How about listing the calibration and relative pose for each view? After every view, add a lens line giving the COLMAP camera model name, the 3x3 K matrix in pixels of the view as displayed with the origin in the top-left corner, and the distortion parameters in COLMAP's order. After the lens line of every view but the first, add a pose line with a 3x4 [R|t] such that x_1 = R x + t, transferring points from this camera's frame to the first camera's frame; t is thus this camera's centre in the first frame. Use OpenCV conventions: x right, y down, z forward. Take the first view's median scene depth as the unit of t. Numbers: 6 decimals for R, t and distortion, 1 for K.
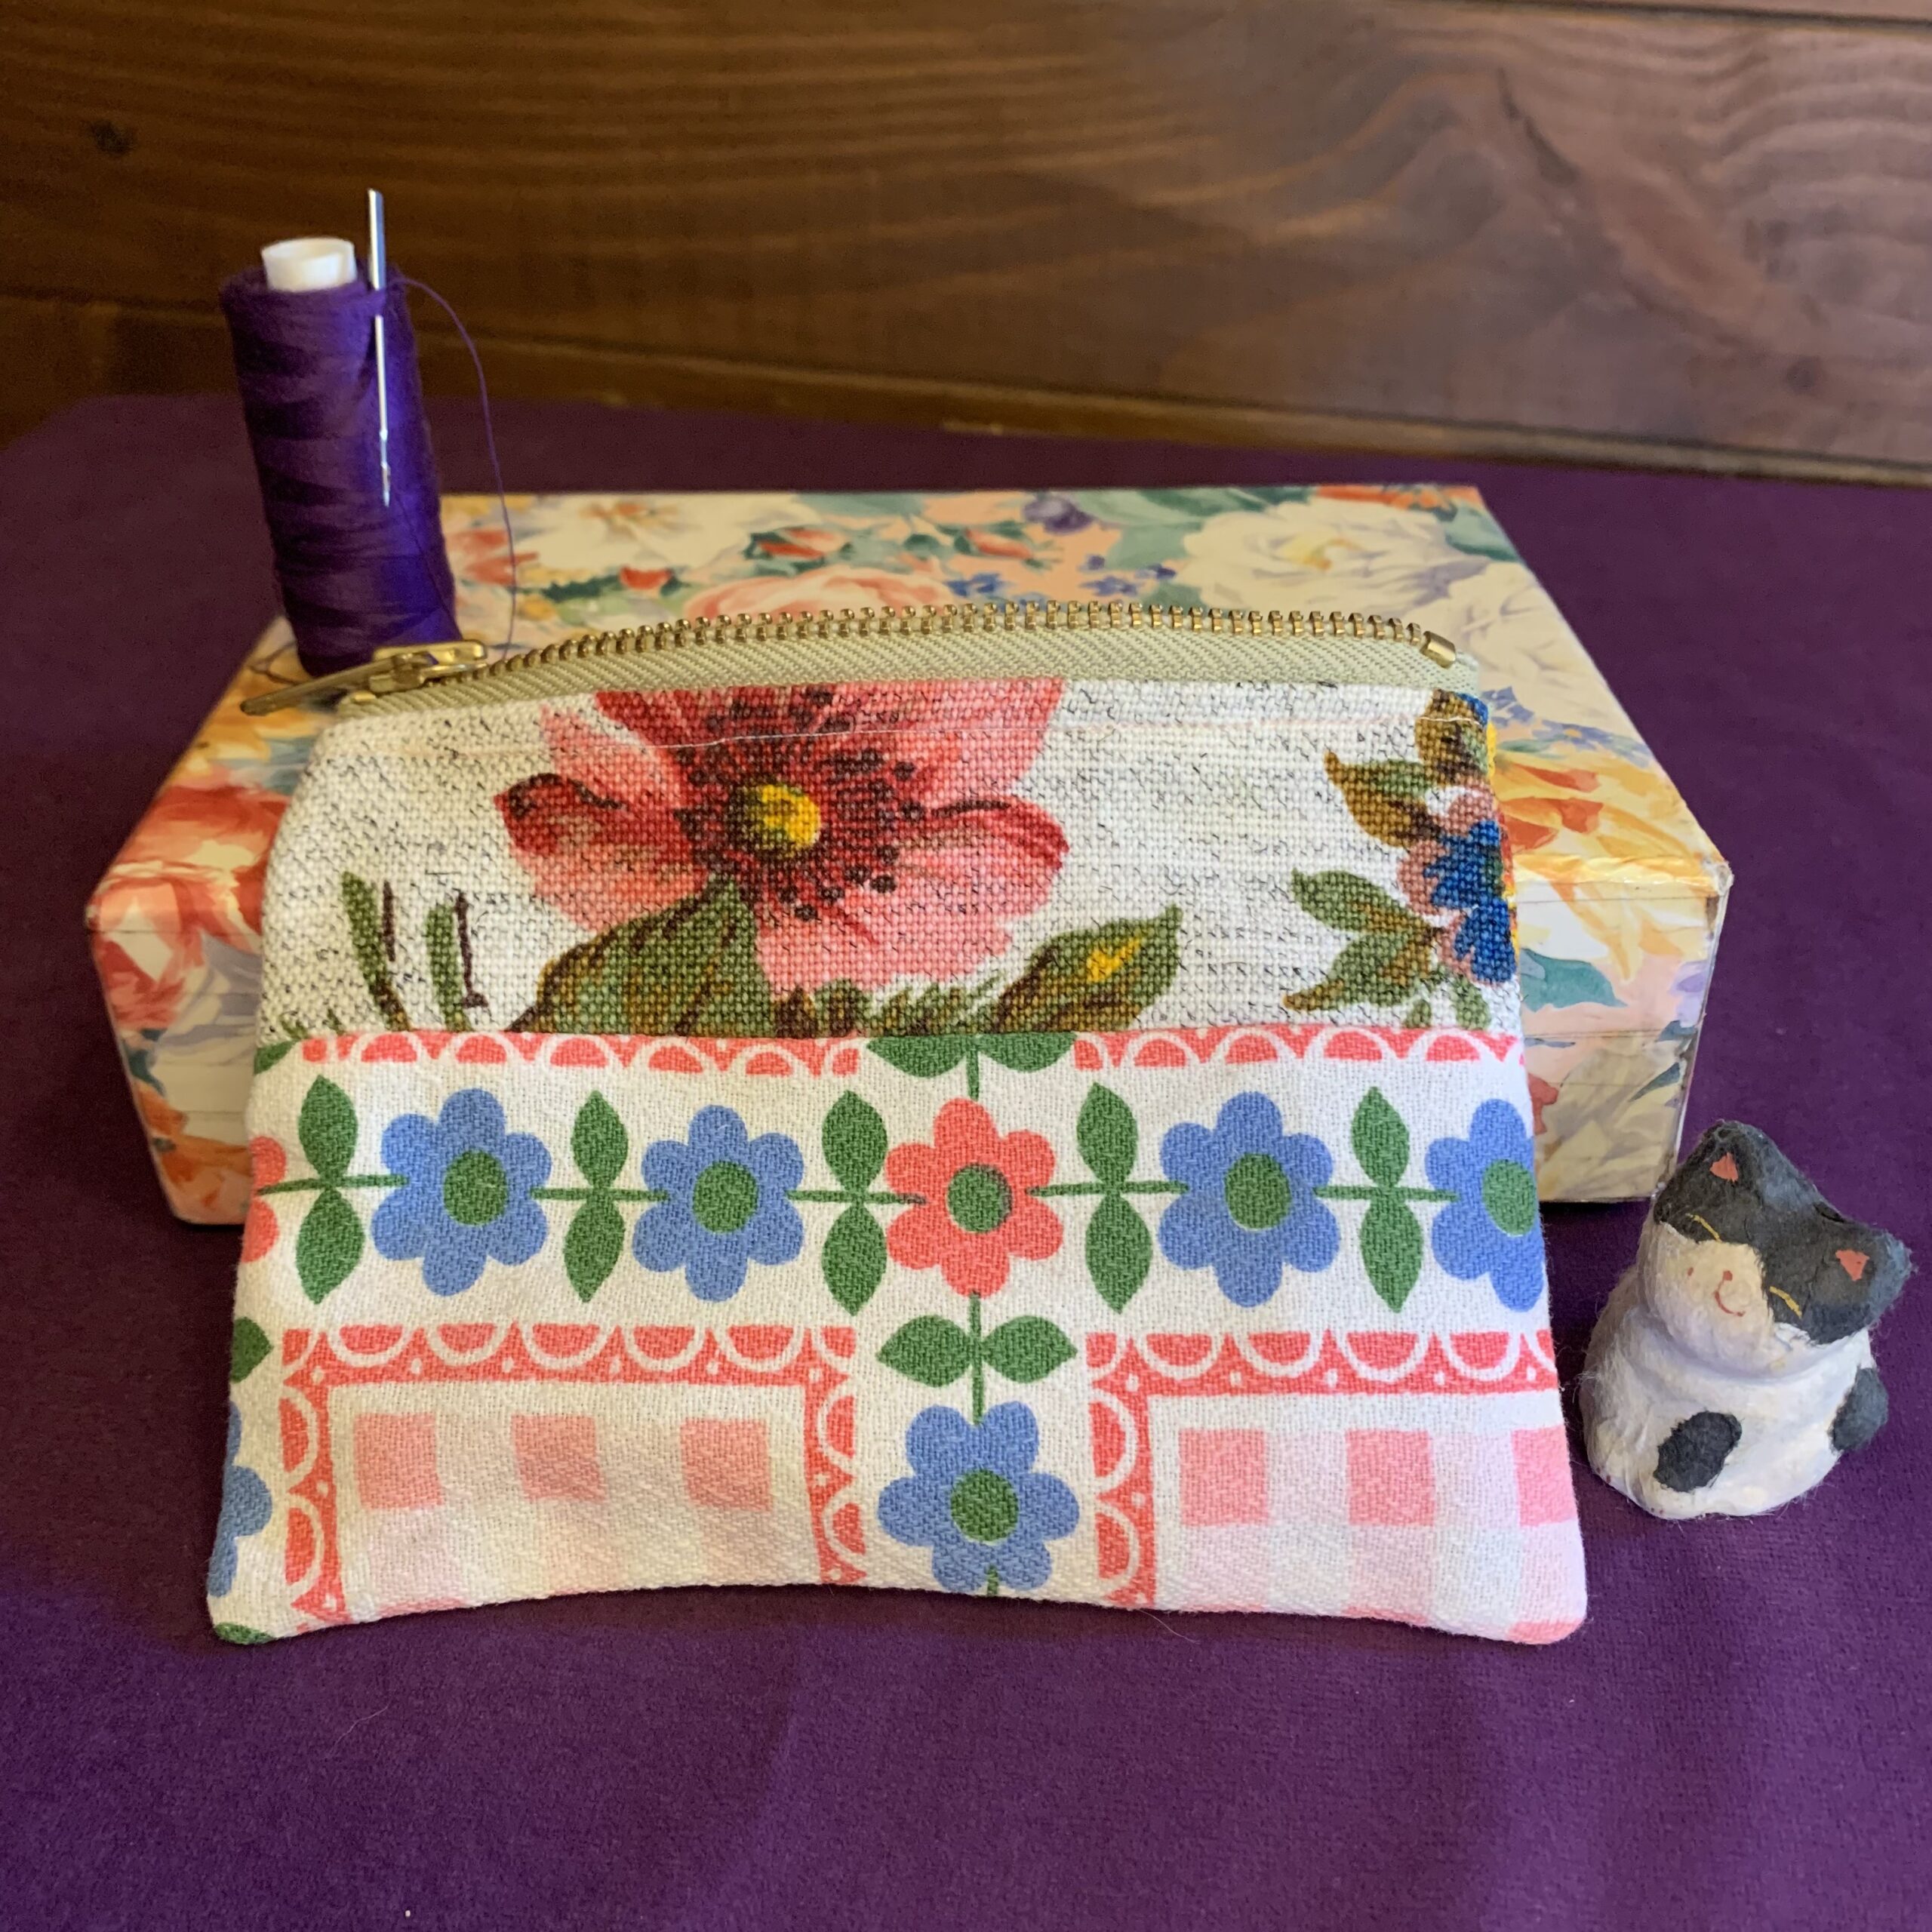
lens RADIAL K [[1993.9, 0, 960.3], [0, 1993.9, 969.2], [0, 0, 1]] dist [0.087572, -0.214550]
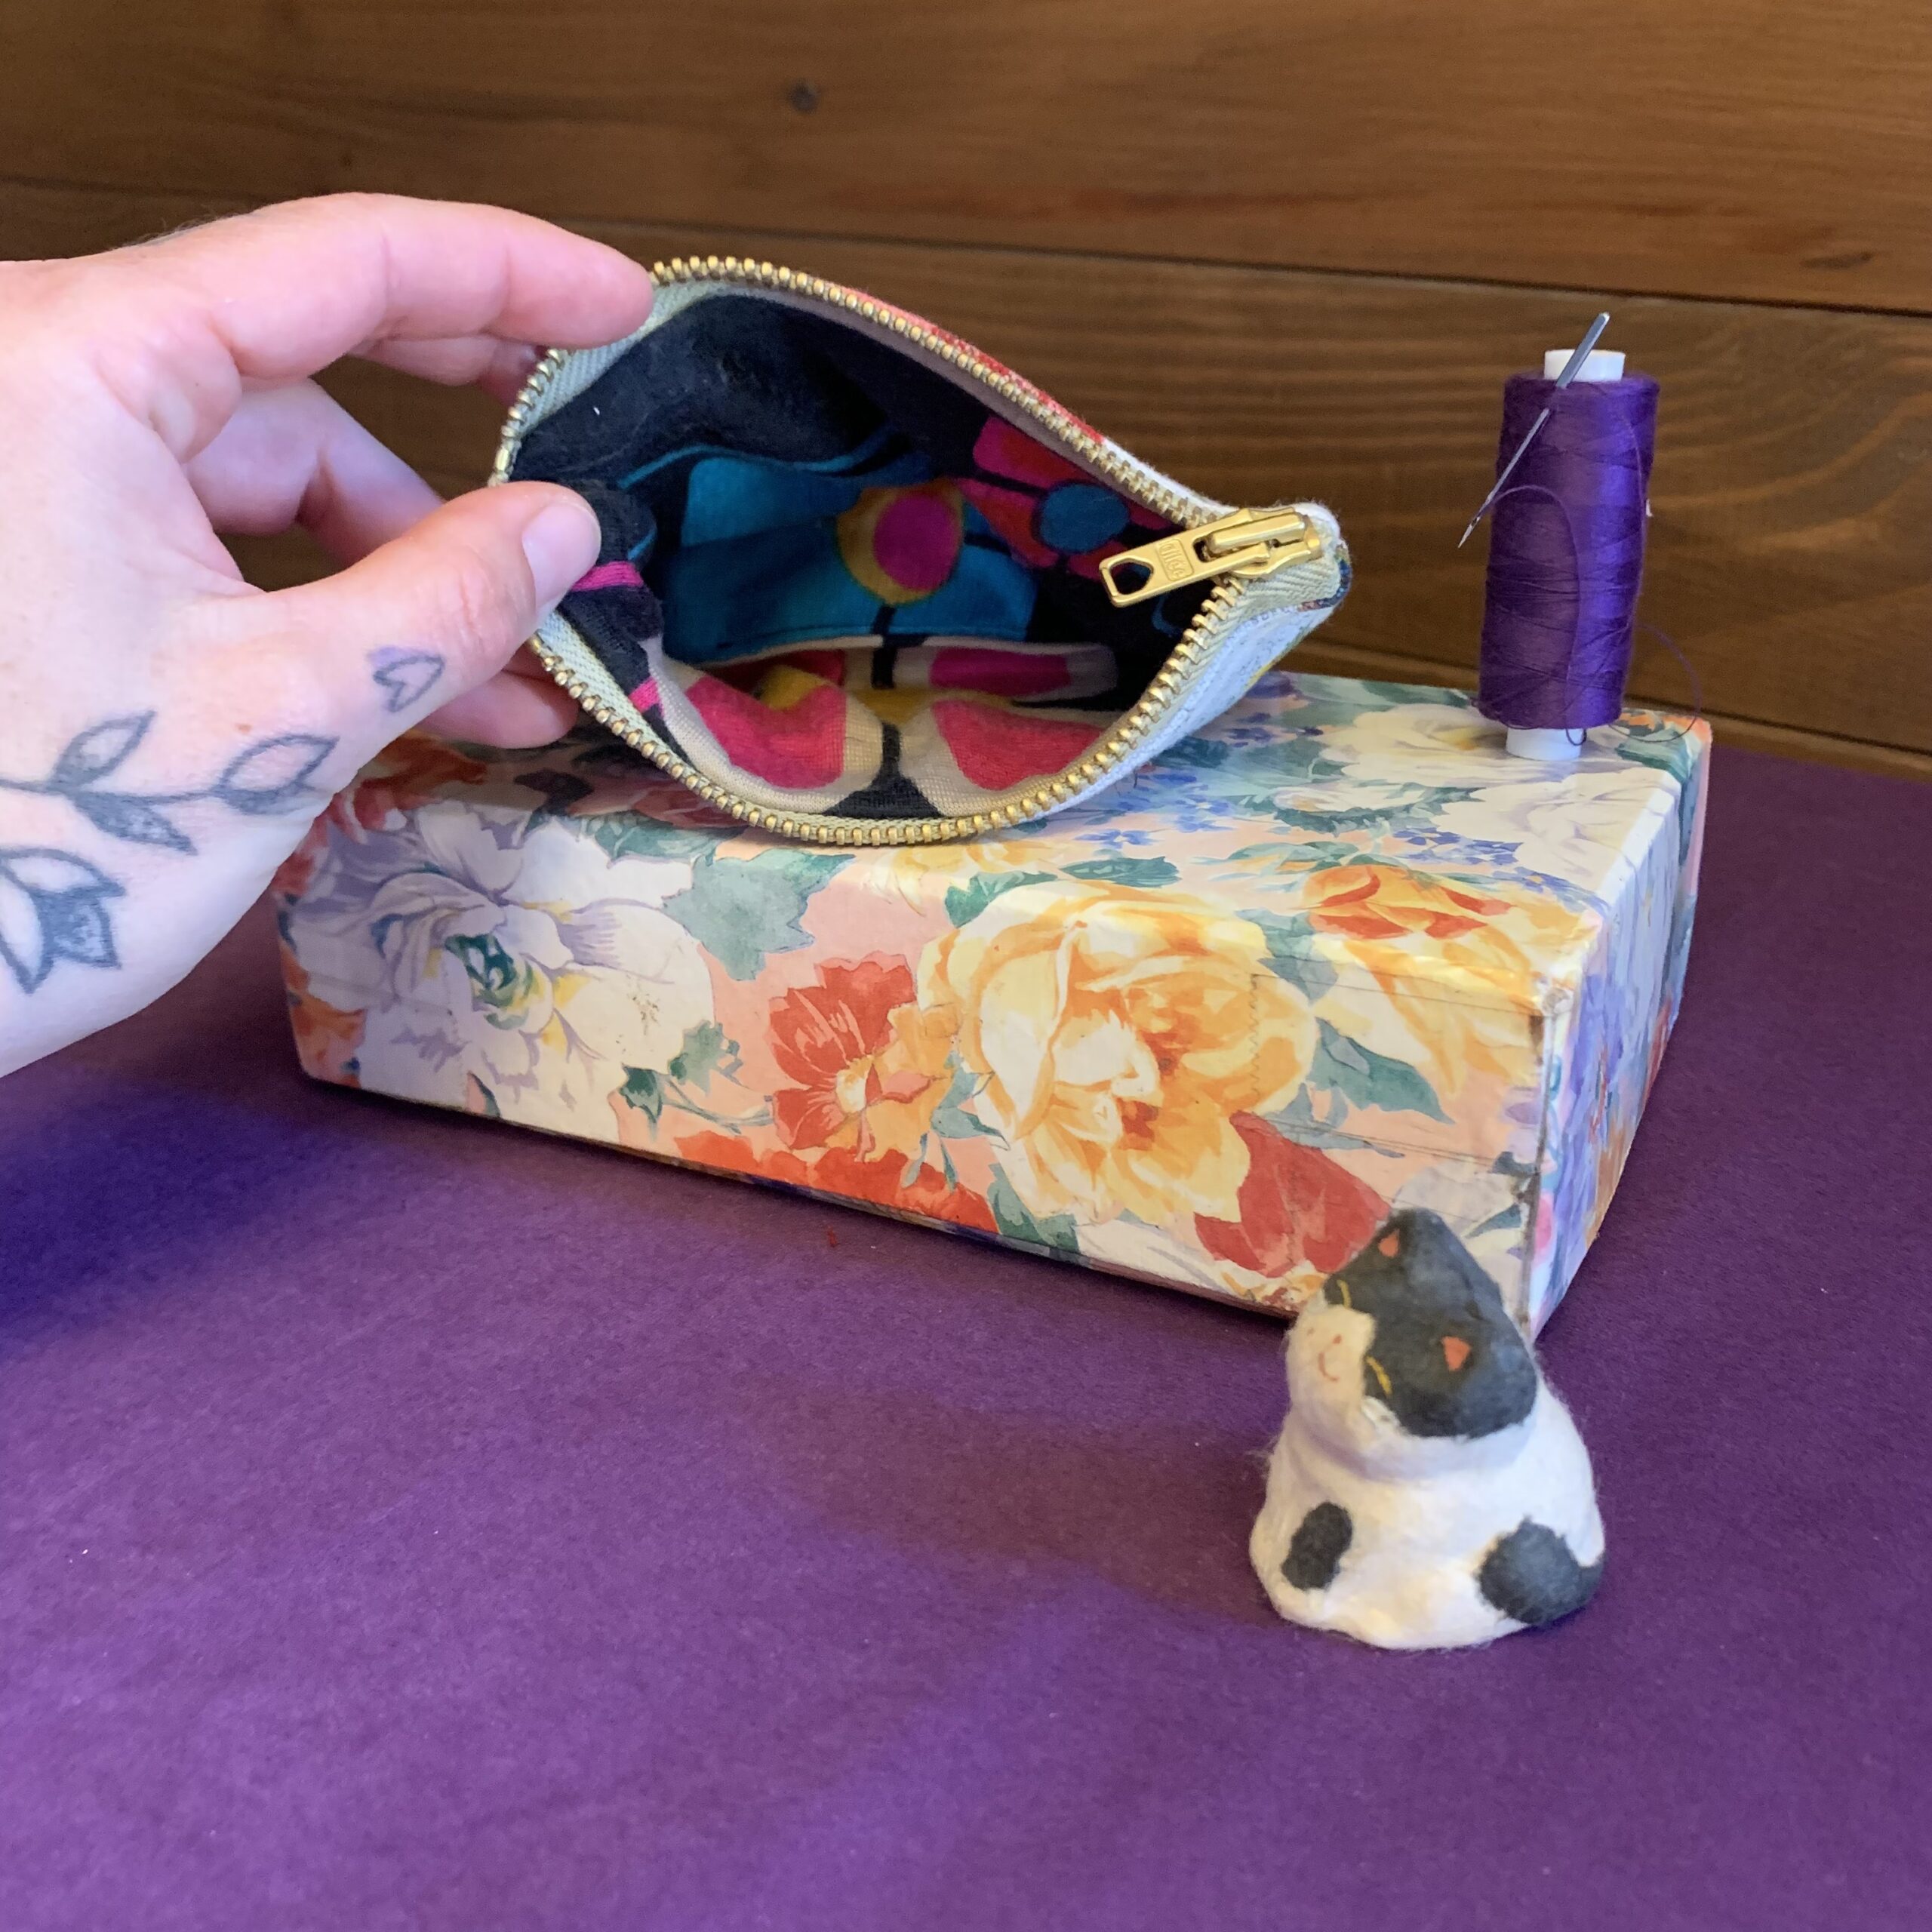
lens RADIAL K [[1945.0, 0, 973.0], [0, 1945.0, 957.2], [0, 0, 1]] dist [0.184984, -0.595420]
pose [[0.893392, 0.176423, -0.413190, 0.483356], [-0.254088, 0.956875, -0.140819, 0.128370], [0.370528, 0.230793, 0.899691, 0.049370]]
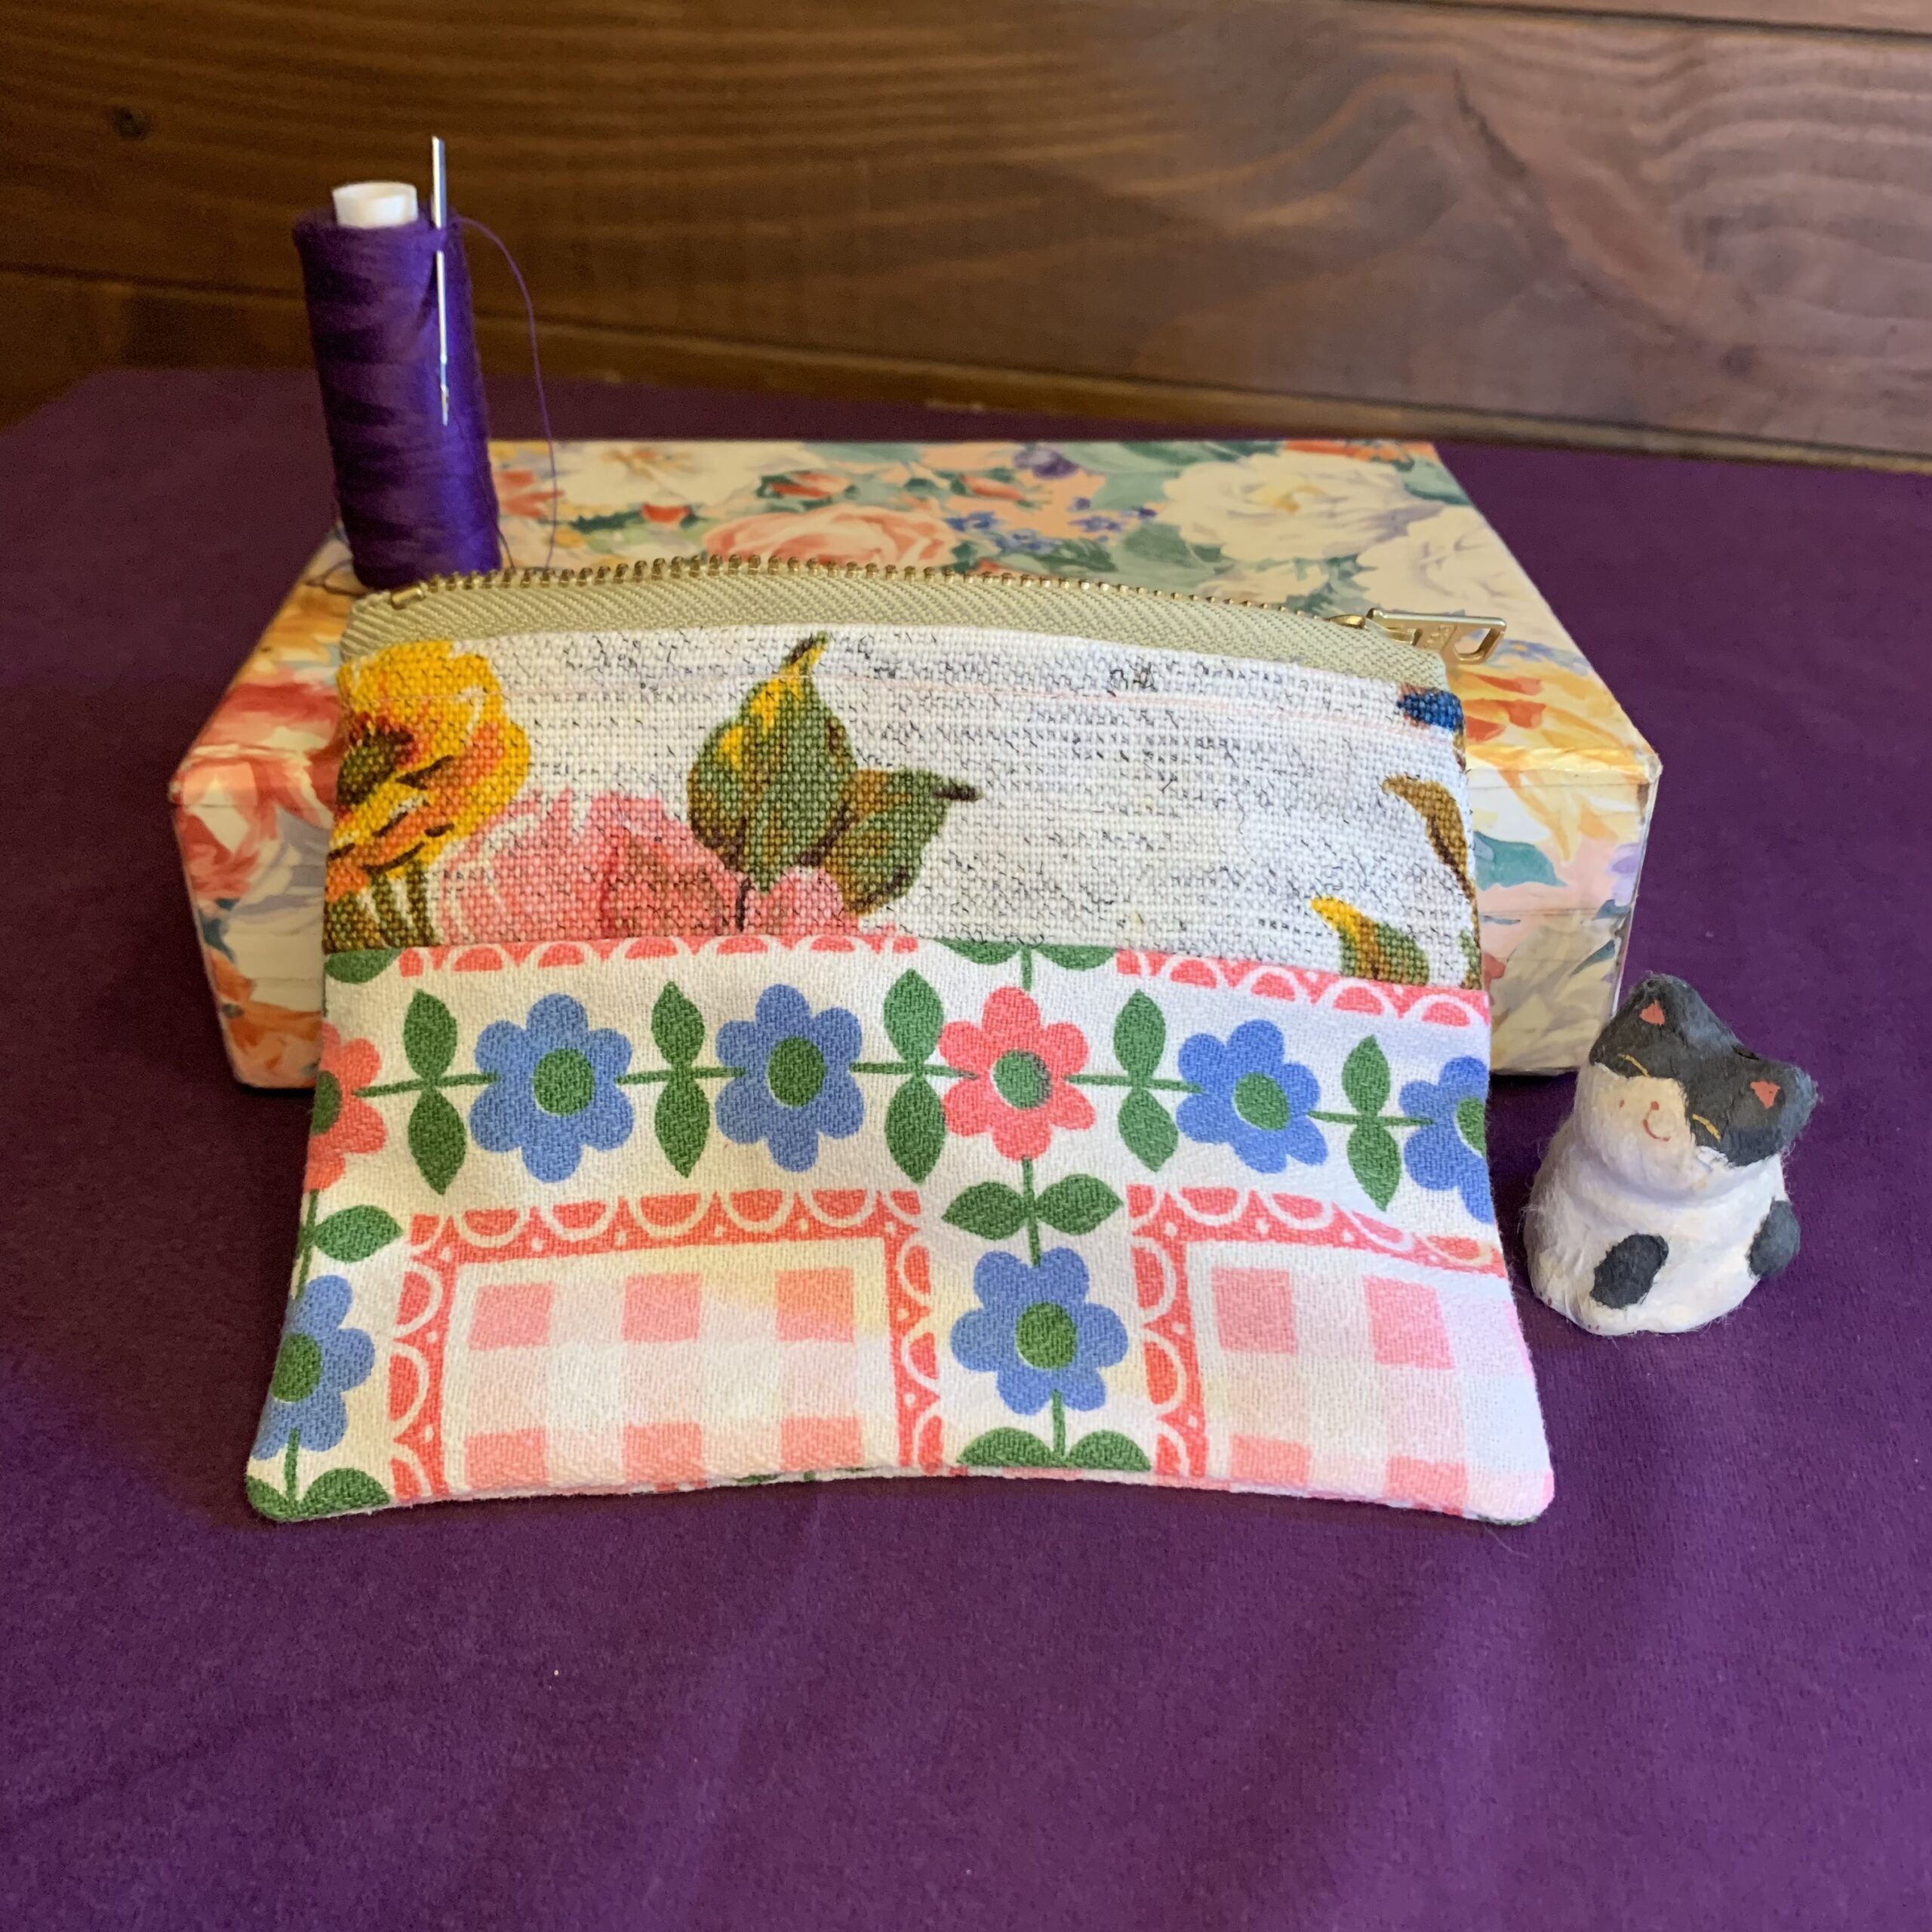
lens RADIAL K [[1987.1, 0, 956.9], [0, 1987.1, 956.9], [0, 0, 1]] dist [0.081883, -0.194810]
pose [[0.999798, 0.004971, 0.019493, -0.025051], [-0.004686, 0.999882, -0.014618, 0.072716], [-0.019563, 0.014524, 0.999703, -0.091932]]
